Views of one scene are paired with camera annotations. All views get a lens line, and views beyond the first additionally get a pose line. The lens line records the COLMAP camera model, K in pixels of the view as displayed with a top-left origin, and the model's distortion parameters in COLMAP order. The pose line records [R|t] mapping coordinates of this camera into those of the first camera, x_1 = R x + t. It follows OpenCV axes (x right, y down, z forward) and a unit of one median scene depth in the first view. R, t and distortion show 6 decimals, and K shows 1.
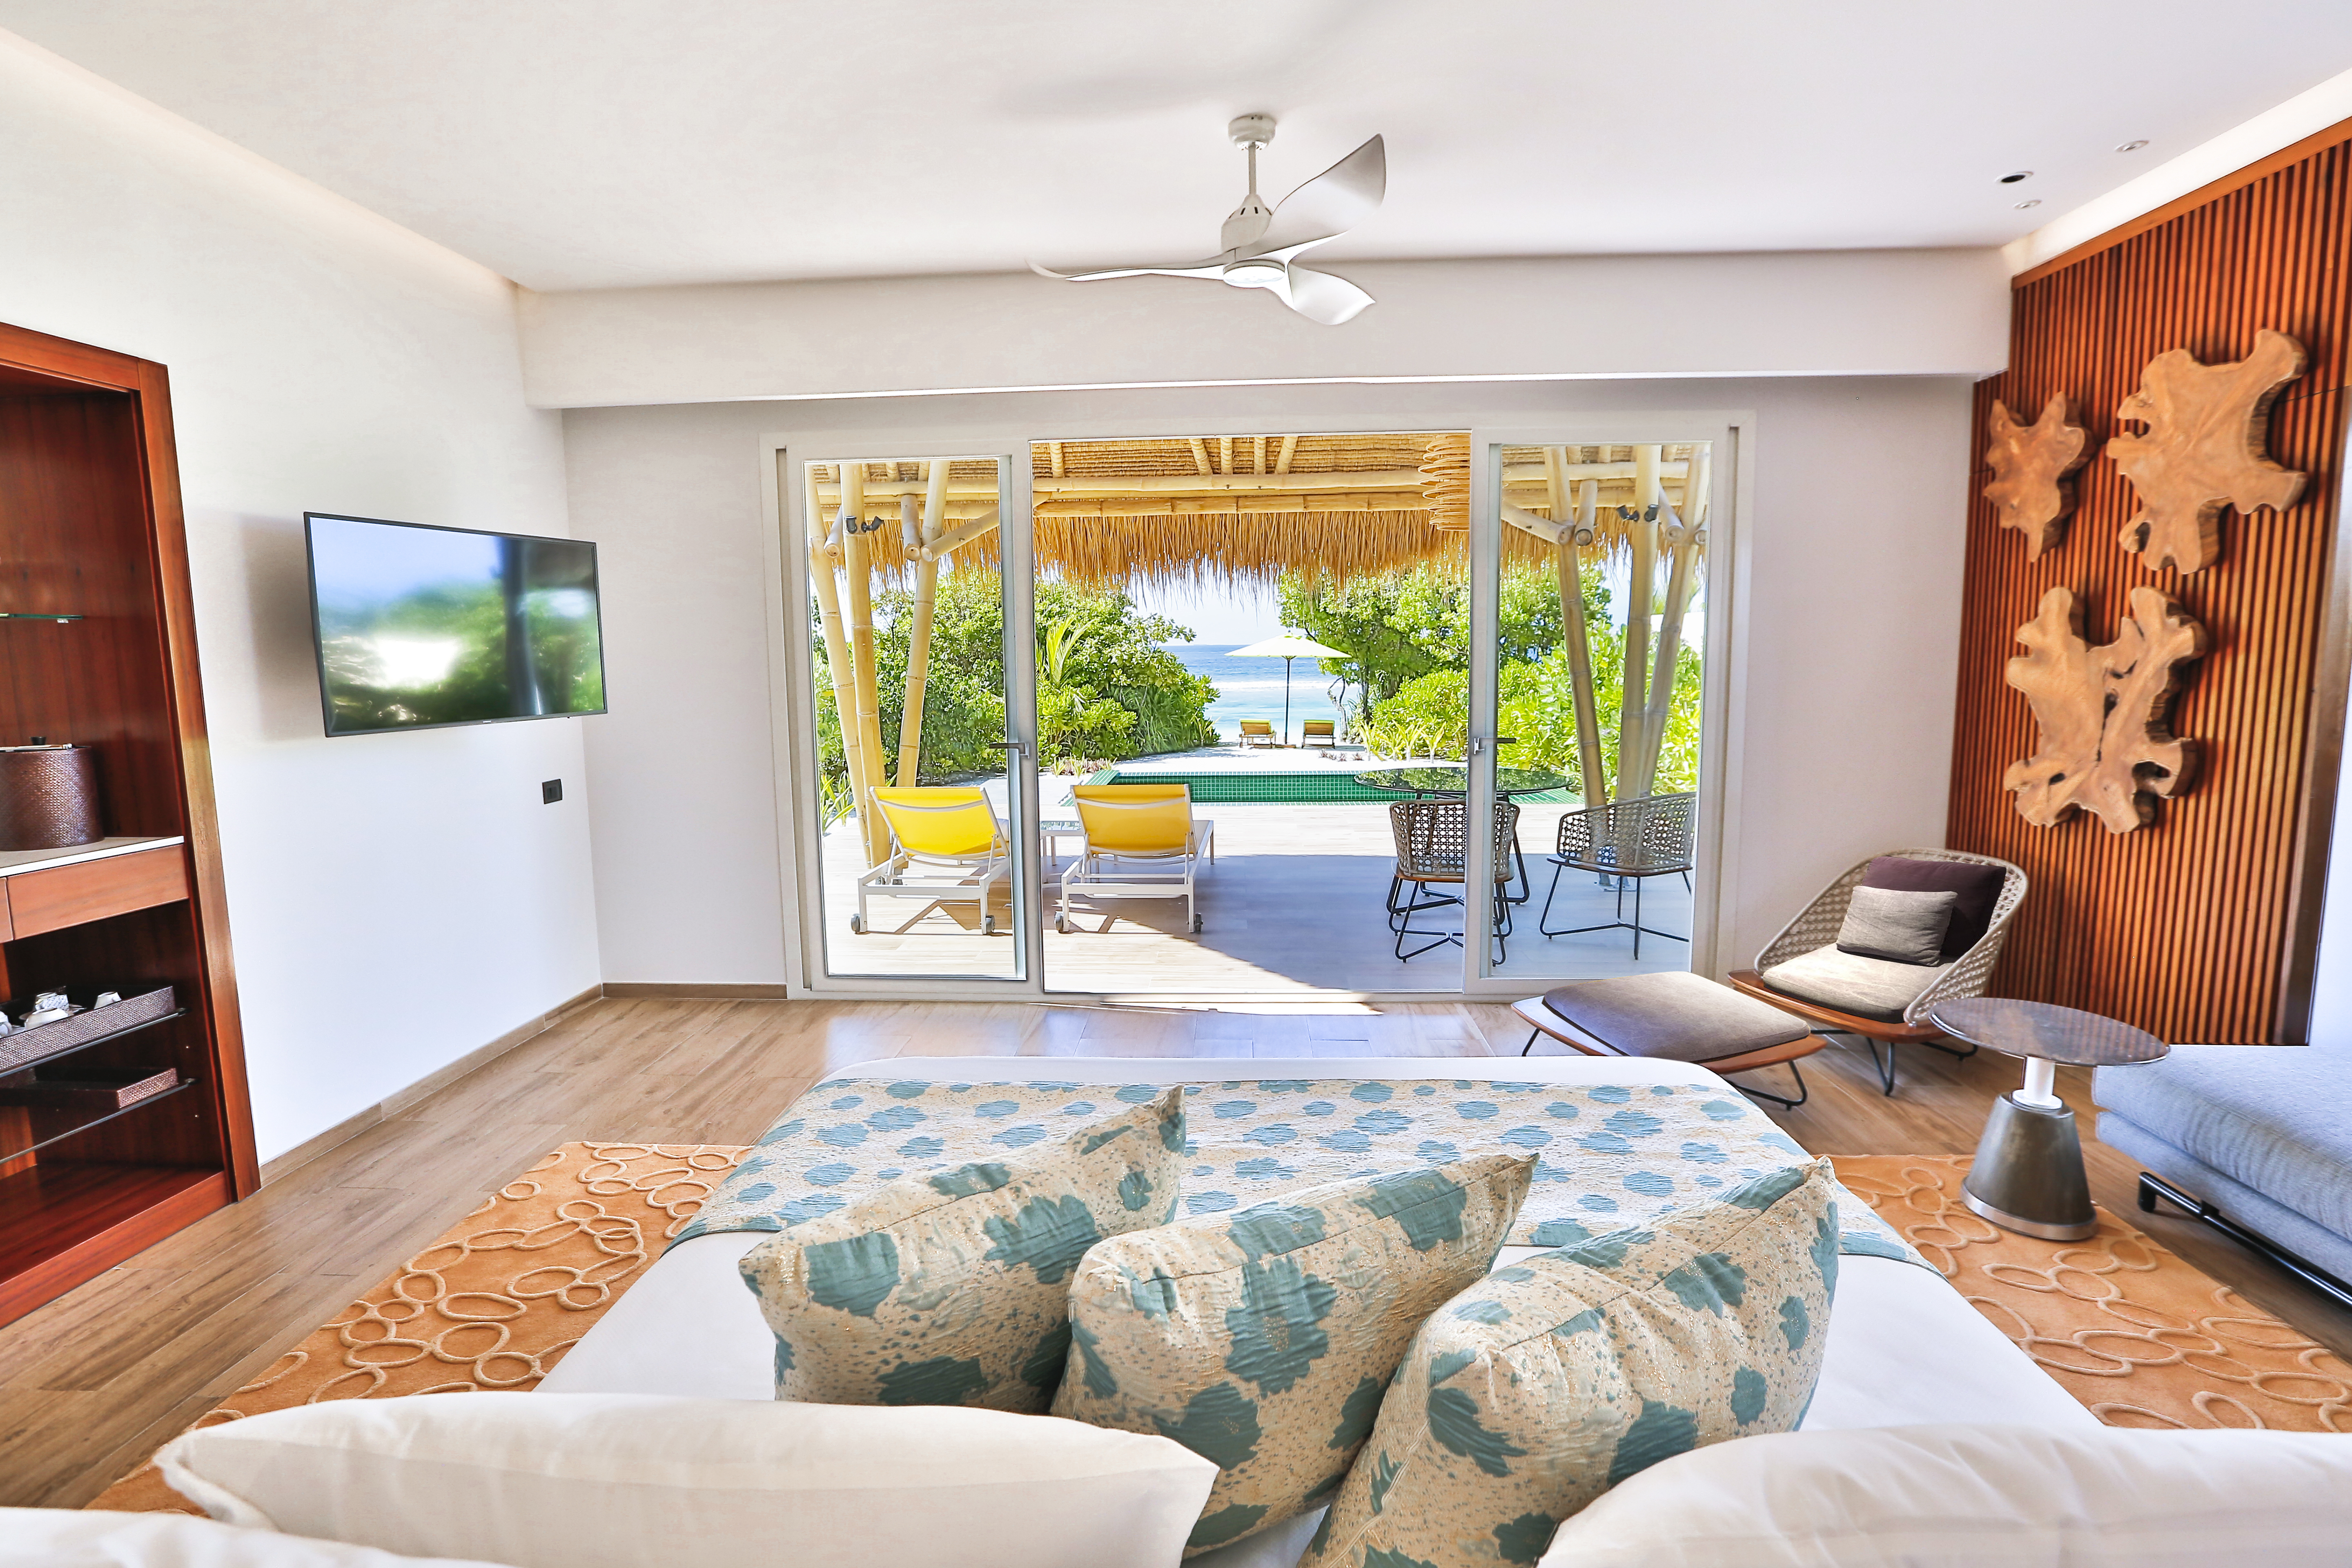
lens RADIAL K [[1099.0, 0, 1175.5], [0, 1099.0, 779.4], [0, 0, 1]] dist [-0.049922, 0.023349]
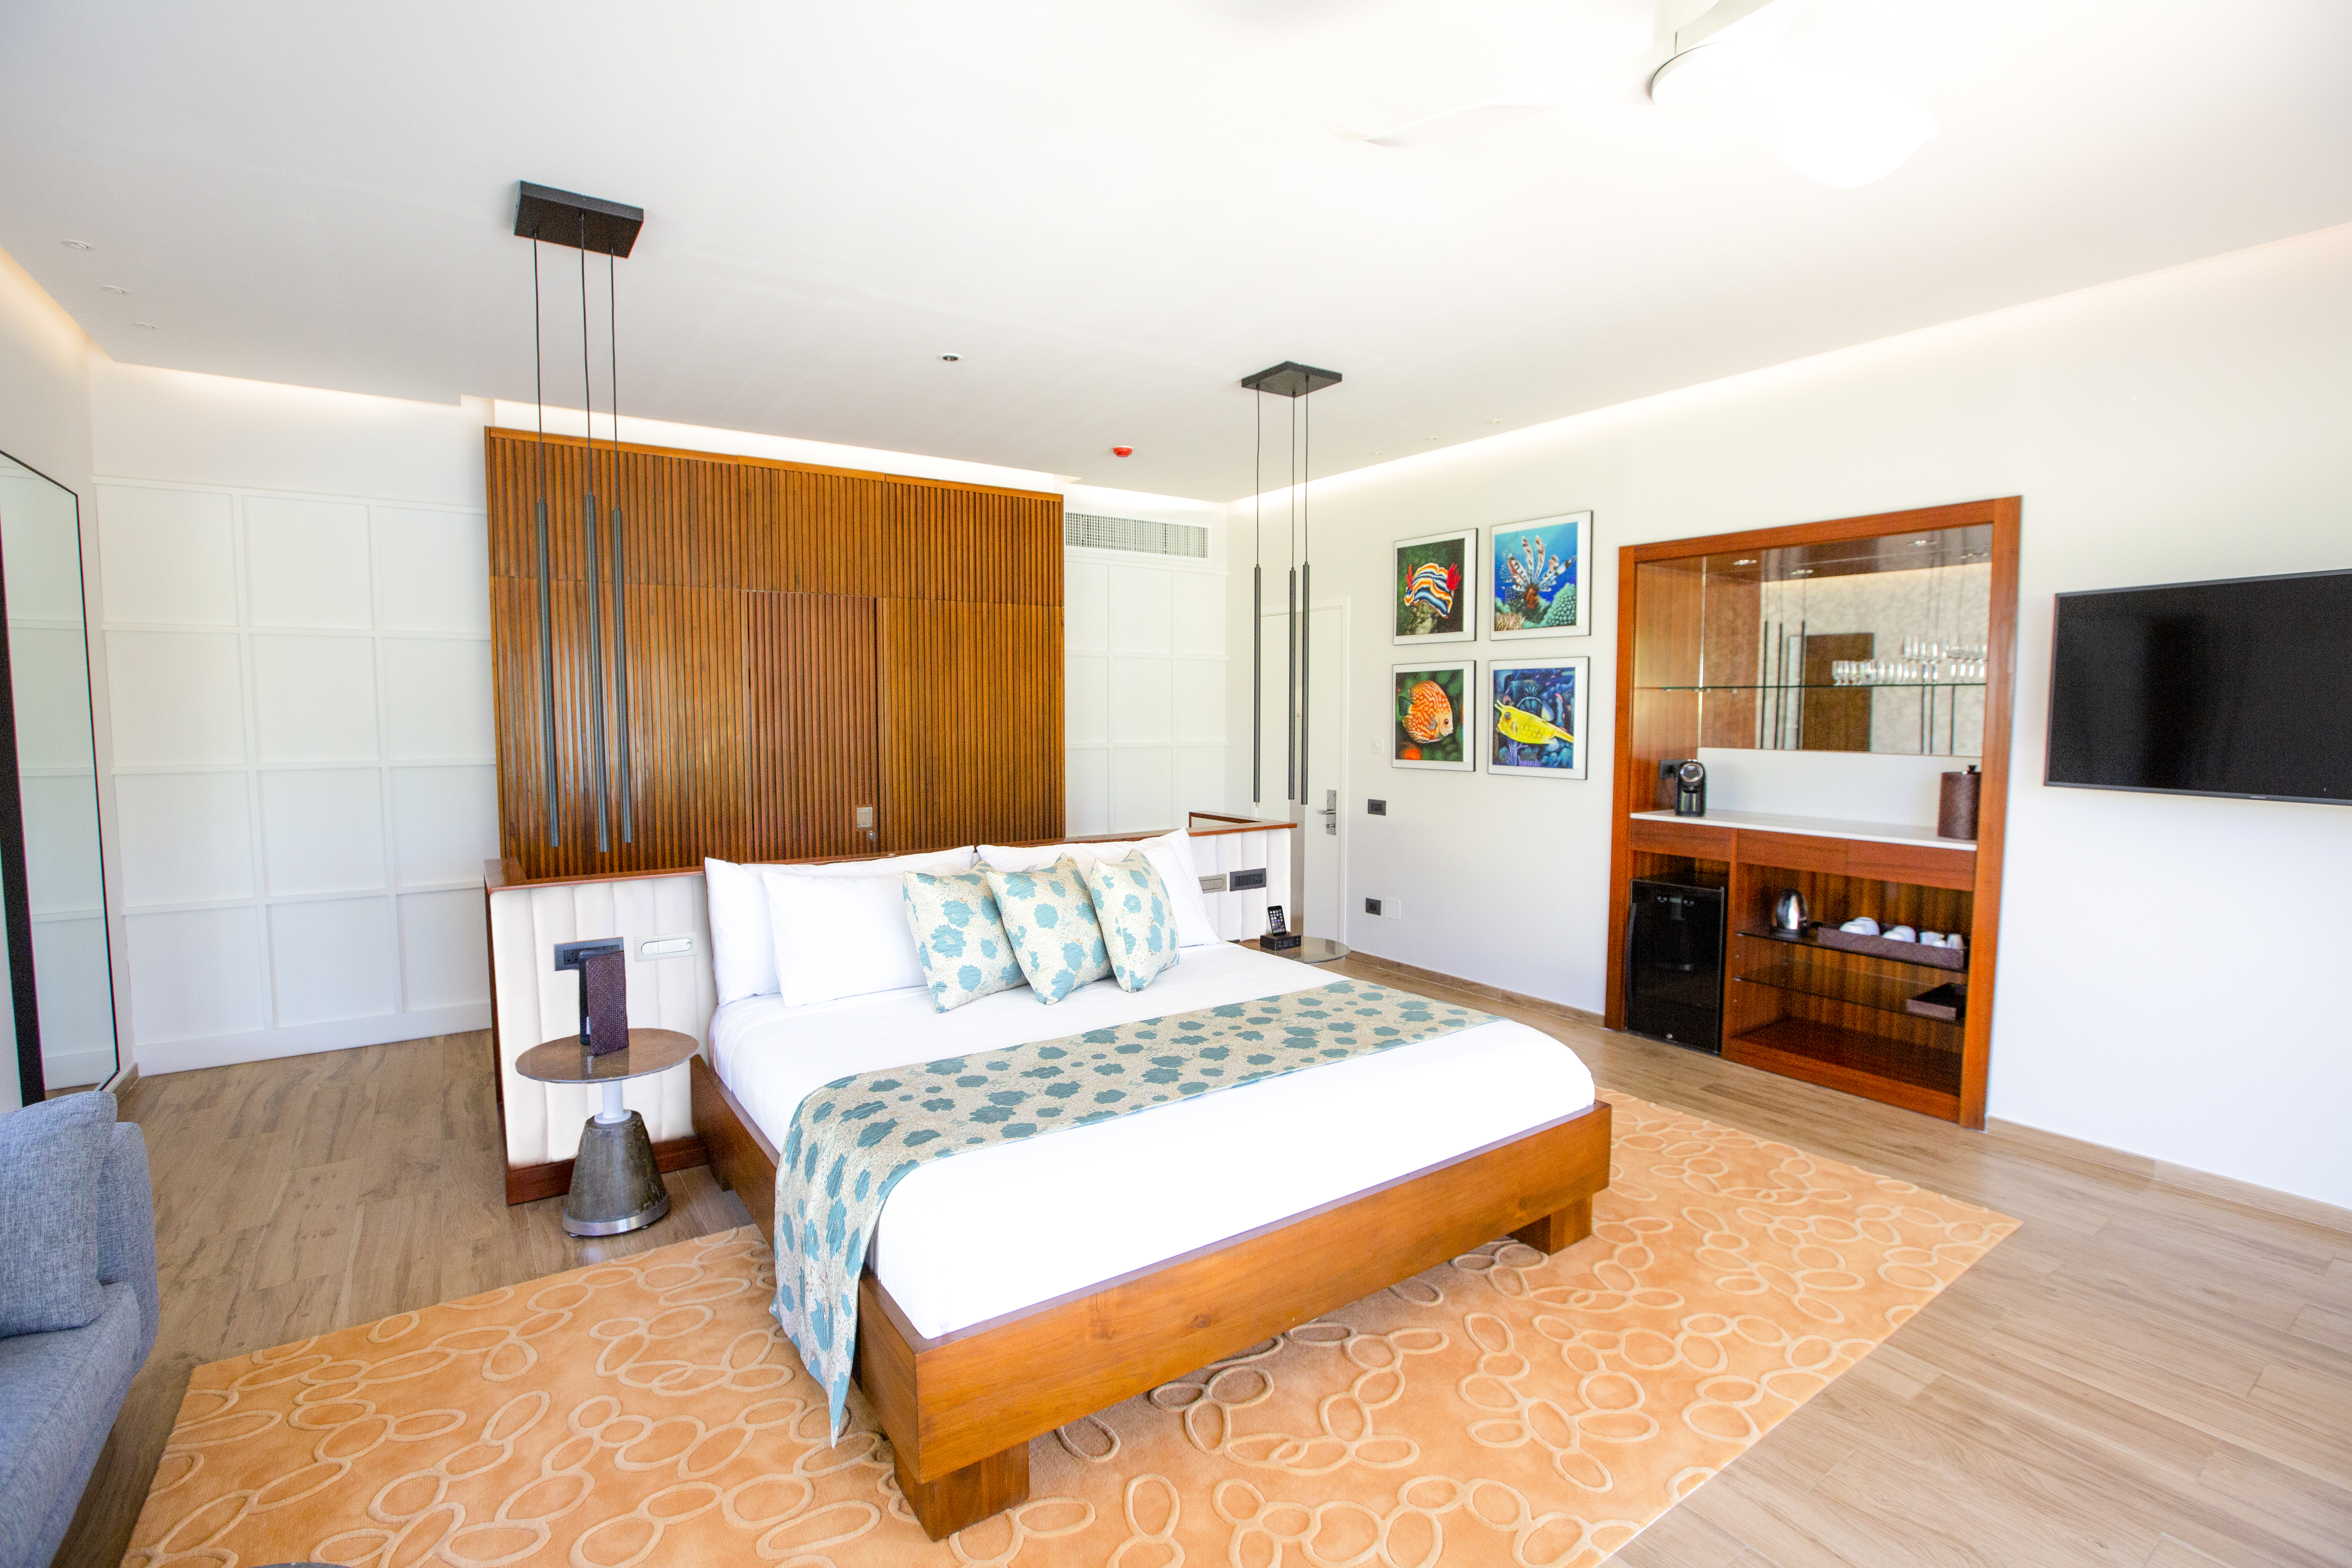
lens RADIAL K [[1068.0, 0, 1172.3], [0, 1068.0, 786.3], [0, 0, 1]] dist [-0.052632, 0.019422]
pose [[-0.789835, 0.059073, -0.610467, 0.569651], [-0.063393, 0.982157, 0.177059, -0.159763], [0.610034, 0.178547, -0.771997, 1.162920]]
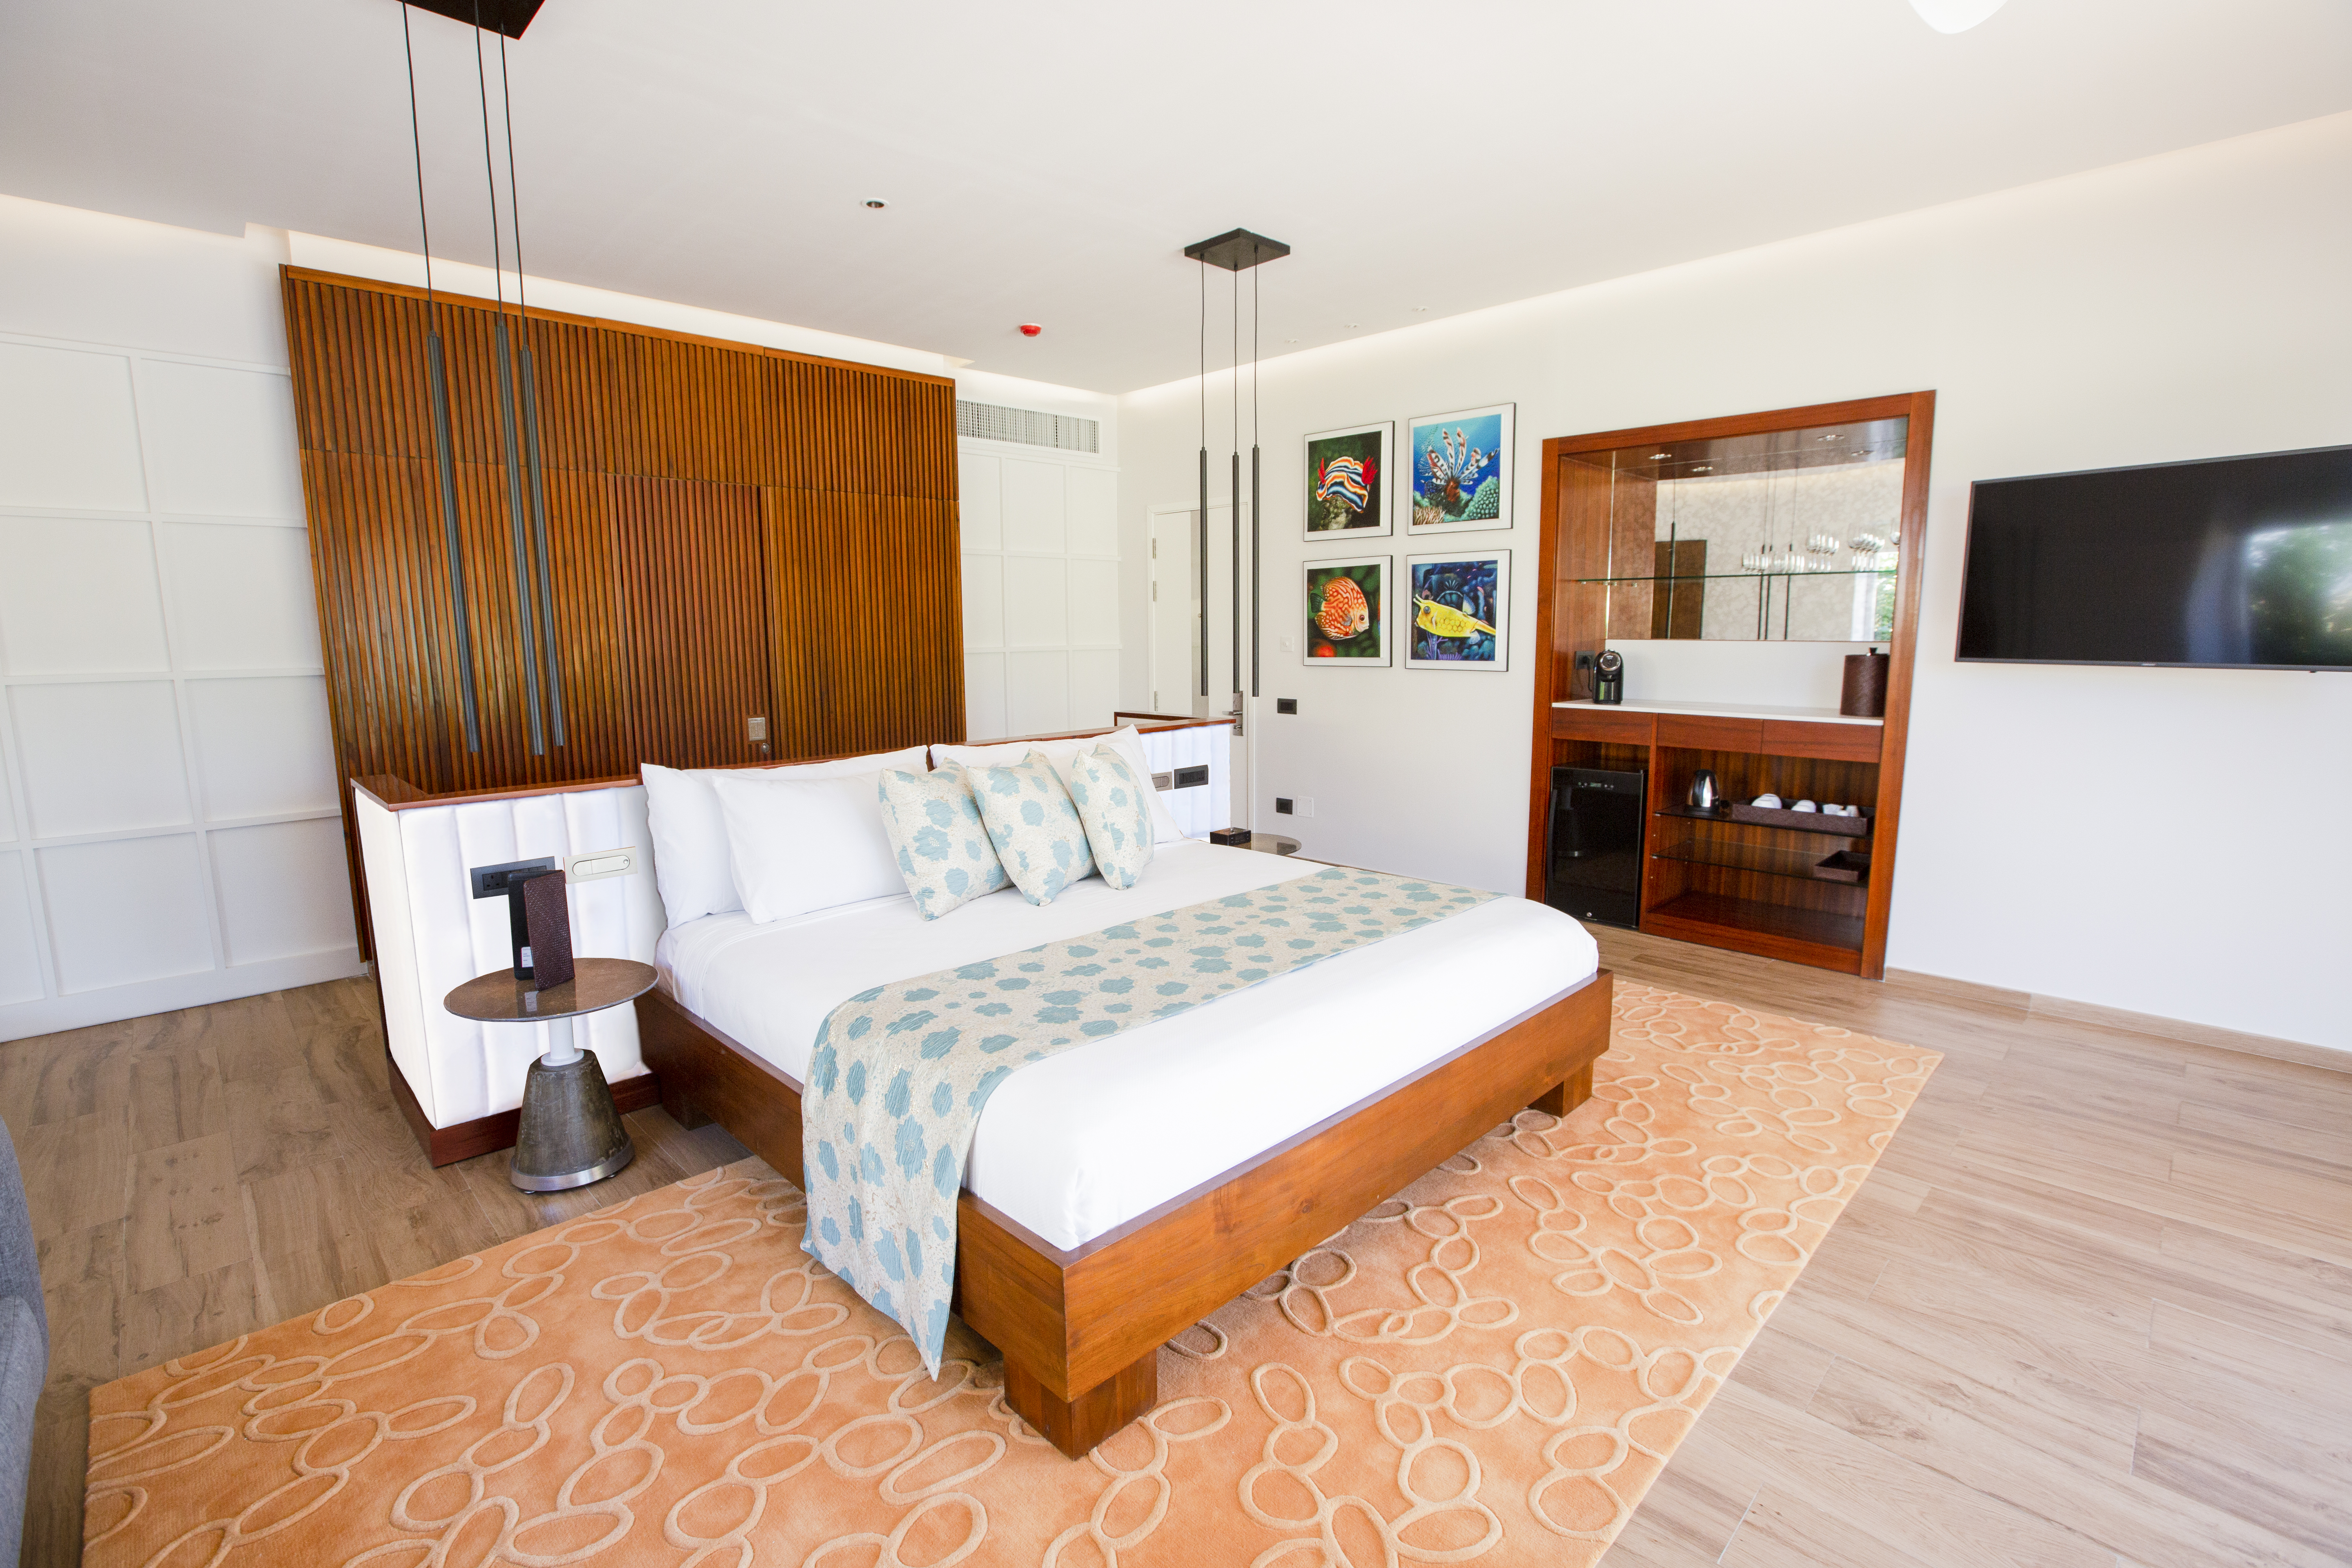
lens RADIAL K [[1068.0, 0, 1172.3], [0, 1068.0, 786.3], [0, 0, 1]] dist [-0.052632, 0.019422]
pose [[-0.672653, 0.129097, -0.728609, 0.659021], [-0.071414, 0.968741, 0.237574, -0.109987], [0.736504, 0.211838, -0.642407, 1.027278]]
